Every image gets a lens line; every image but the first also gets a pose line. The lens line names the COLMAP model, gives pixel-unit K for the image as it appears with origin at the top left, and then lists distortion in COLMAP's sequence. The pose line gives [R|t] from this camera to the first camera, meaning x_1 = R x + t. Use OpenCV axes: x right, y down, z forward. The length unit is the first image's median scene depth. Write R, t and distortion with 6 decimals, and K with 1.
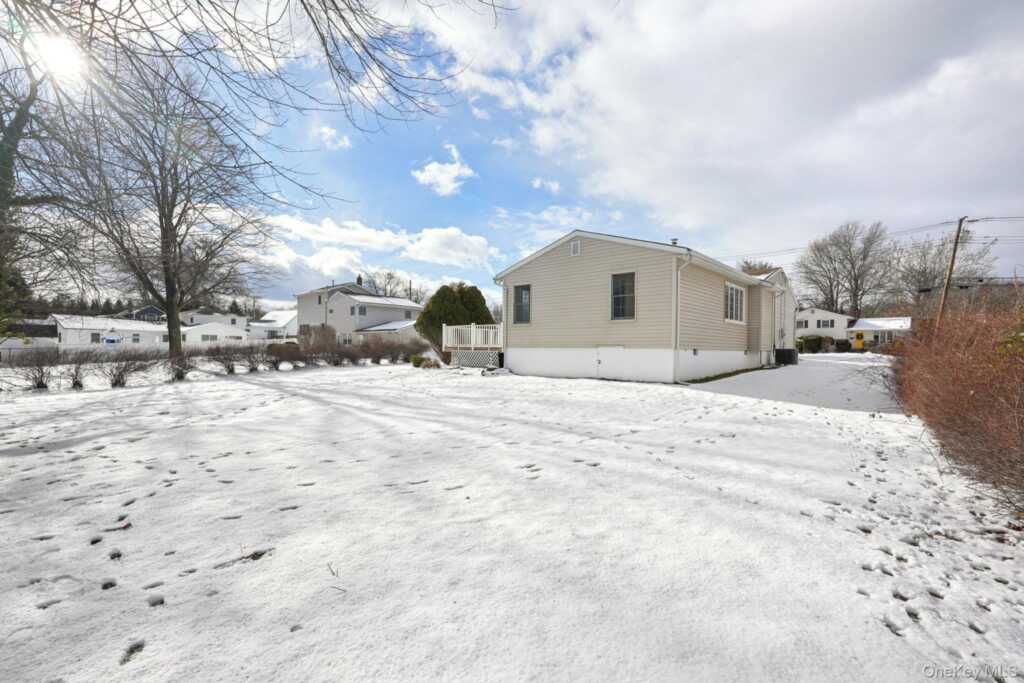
lens RADIAL K [[470.0, 0, 509.1], [0, 470.0, 338.9], [0, 0, 1]] dist [-0.005431, -0.000094]
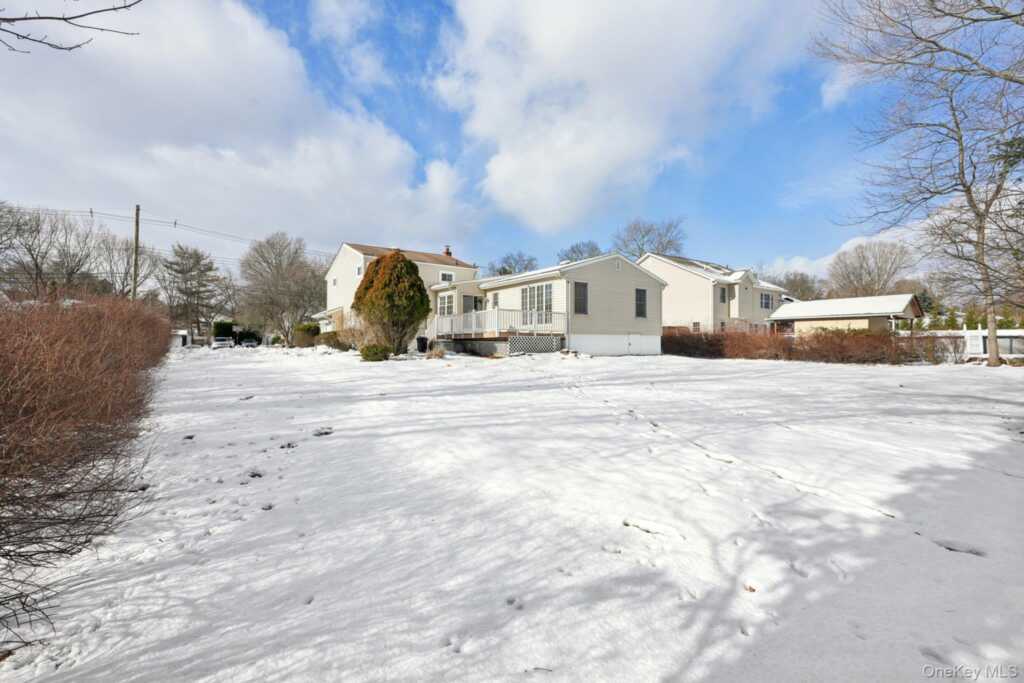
lens RADIAL K [[470.0, 0, 509.4], [0, 470.0, 349.3], [0, 0, 1]] dist [-0.005431, -0.000094]
pose [[0.228680, 0.003062, 0.973497, -1.360774], [-0.002561, 0.999993, -0.002543, 0.069860], [-0.973498, -0.001911, 0.228686, 1.018853]]
